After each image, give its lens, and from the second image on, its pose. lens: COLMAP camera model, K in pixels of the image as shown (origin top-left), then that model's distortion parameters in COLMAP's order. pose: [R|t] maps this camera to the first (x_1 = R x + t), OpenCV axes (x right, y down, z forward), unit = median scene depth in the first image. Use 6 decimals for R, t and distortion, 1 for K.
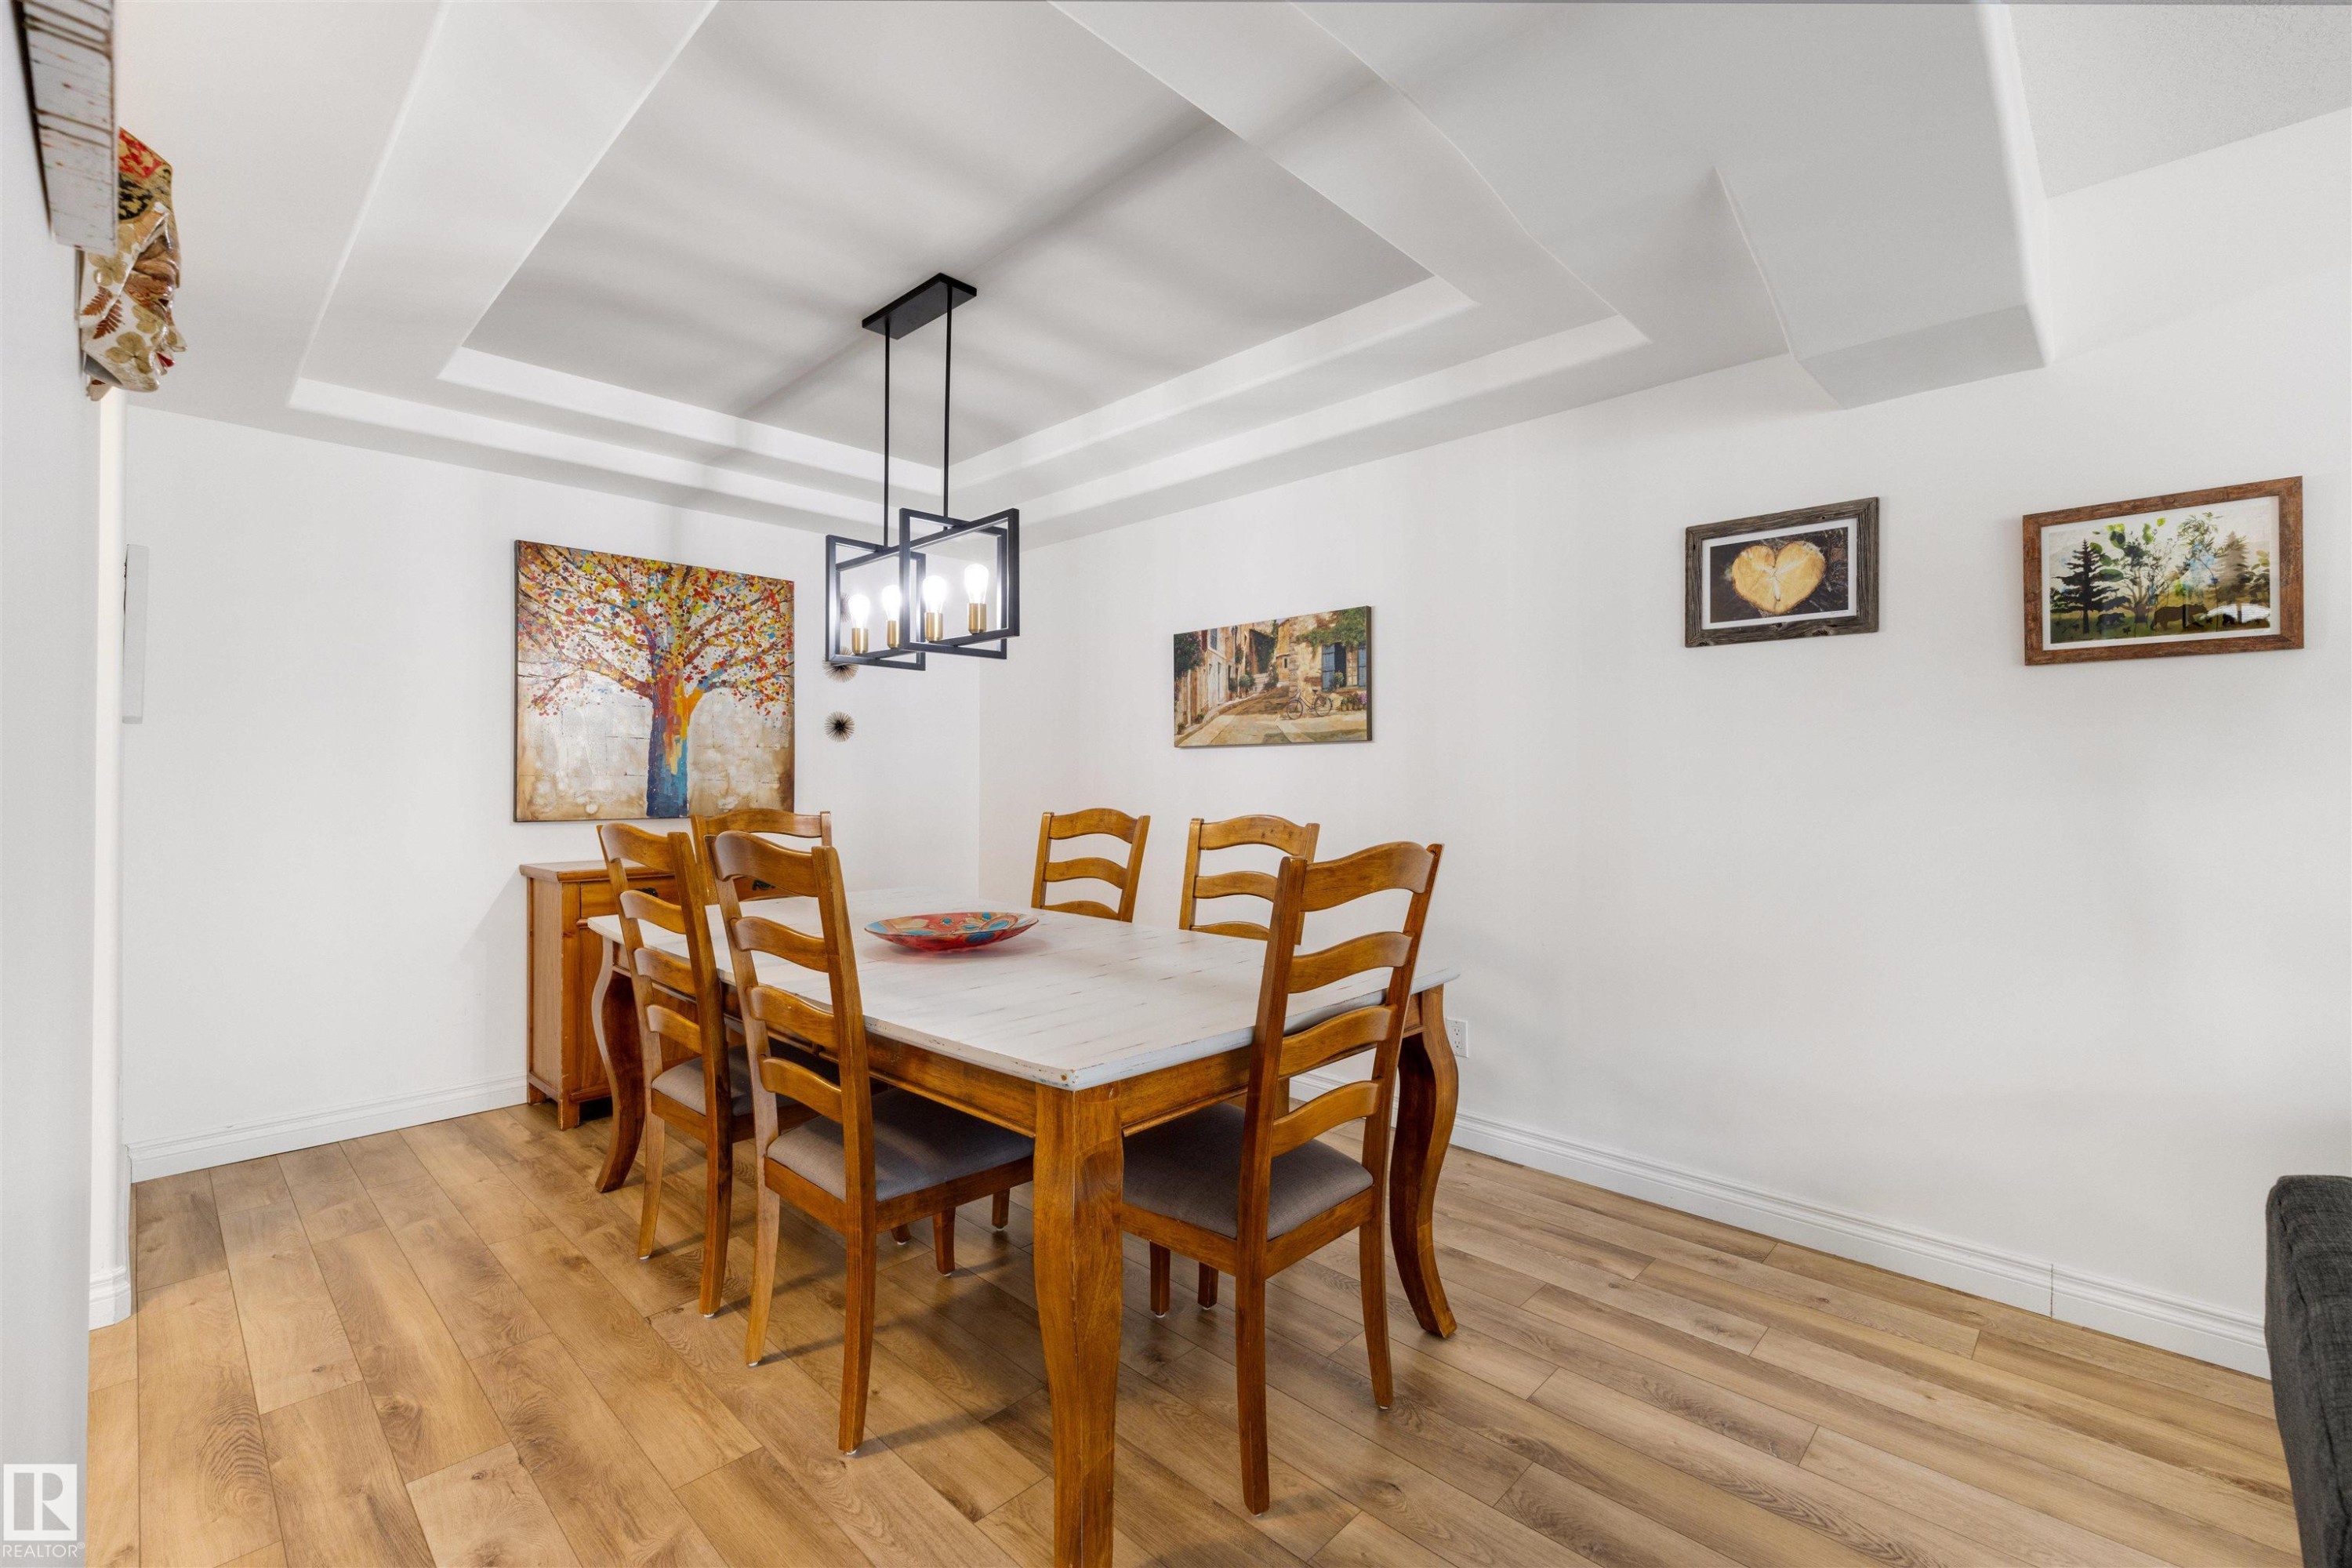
lens RADIAL K [[988.5, 0, 1166.2], [0, 988.5, 775.0], [0, 0, 1]] dist [-0.001962, -0.000084]
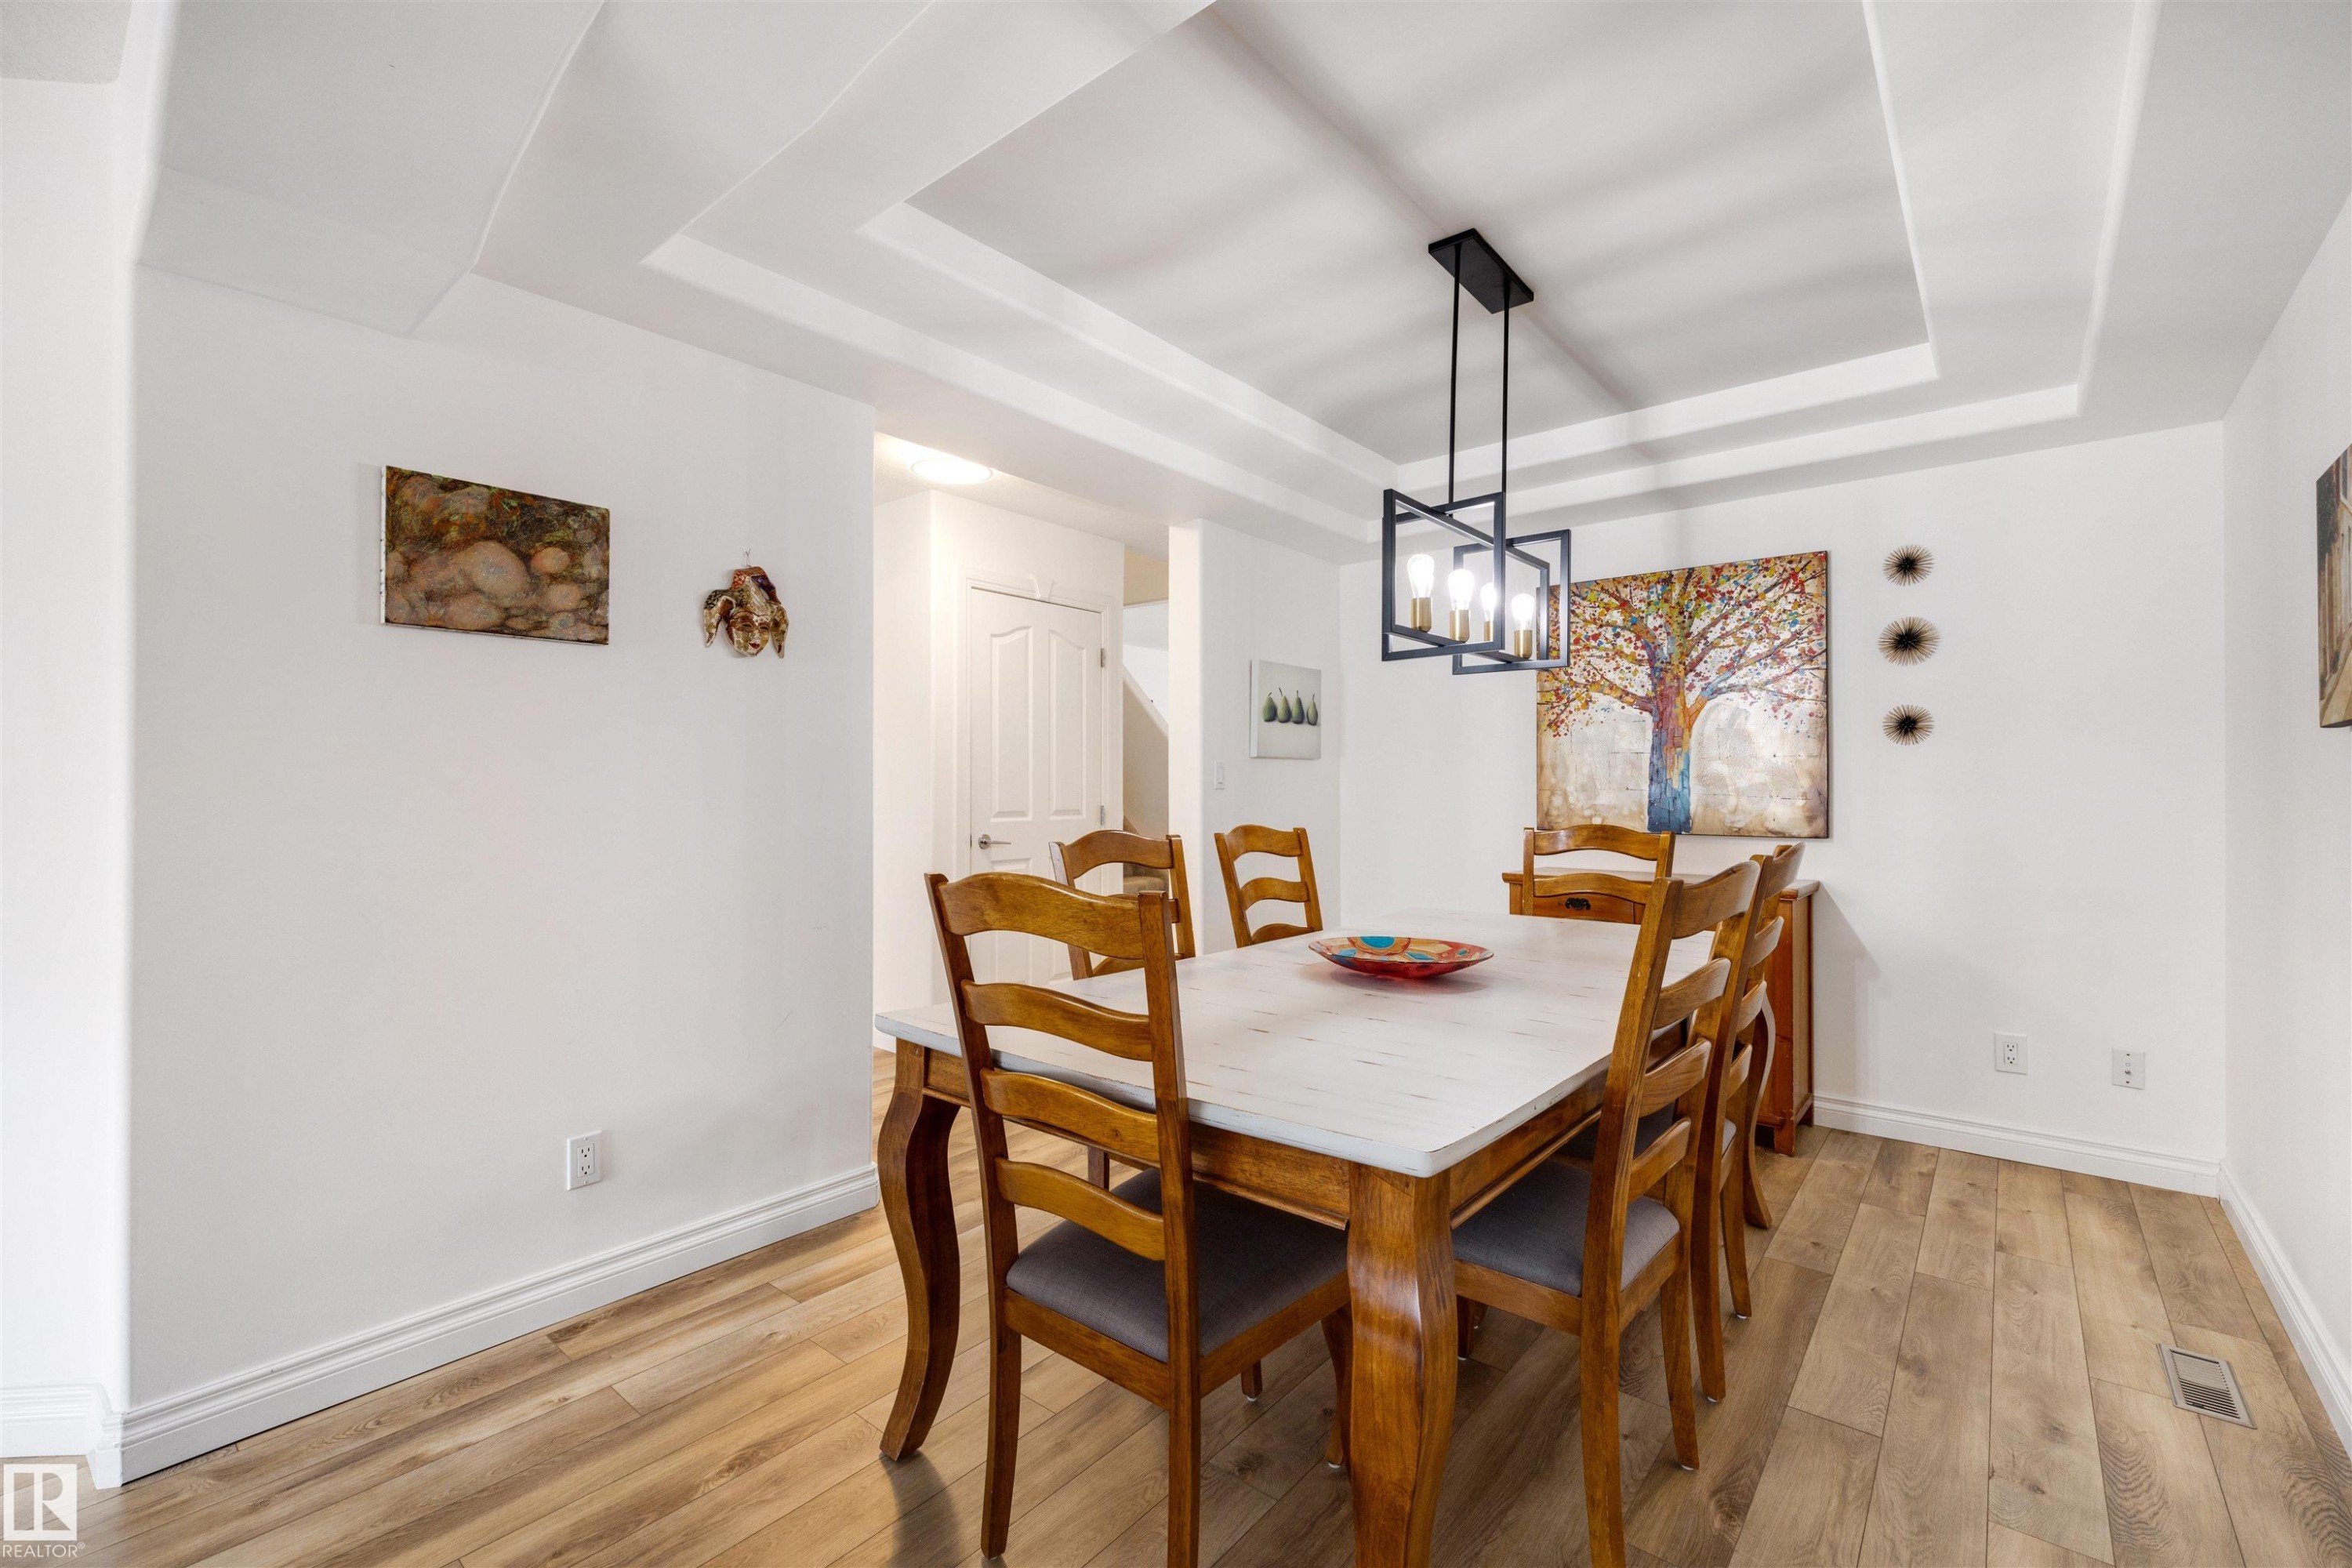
lens RADIAL K [[988.5, 0, 1163.3], [0, 988.5, 788.1], [0, 0, 1]] dist [-0.001962, -0.000084]
pose [[0.049217, -0.001200, -0.998787, 0.456618], [-0.001125, 0.999999, -0.001257, 0.000297], [0.998787, 0.001185, 0.049216, 0.473667]]
